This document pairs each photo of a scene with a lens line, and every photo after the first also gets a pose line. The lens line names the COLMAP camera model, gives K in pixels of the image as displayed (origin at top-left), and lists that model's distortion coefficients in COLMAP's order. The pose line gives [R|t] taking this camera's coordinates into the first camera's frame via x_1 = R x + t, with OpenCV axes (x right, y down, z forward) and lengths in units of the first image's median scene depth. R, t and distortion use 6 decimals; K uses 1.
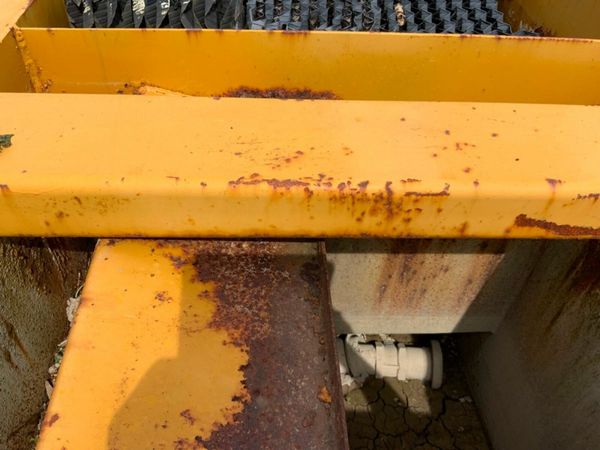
lens RADIAL K [[505.2, 0, 300.6], [0, 505.2, 223.4], [0, 0, 1]] dist [0.067574, -0.126003]
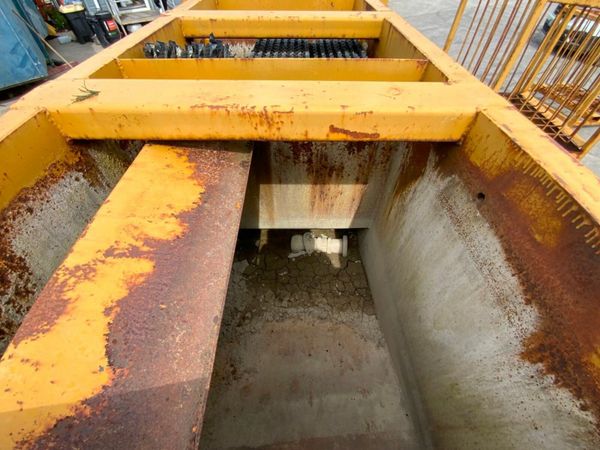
lens RADIAL K [[241.0, 0, 298.2], [0, 241.0, 227.0], [0, 0, 1]] dist [0.000137, -0.000135]
pose [[0.998595, 0.001735, -0.052969, 0.351685], [0.002419, 0.996931, 0.078248, 0.331358], [0.052942, -0.078266, 0.995526, -0.044624]]
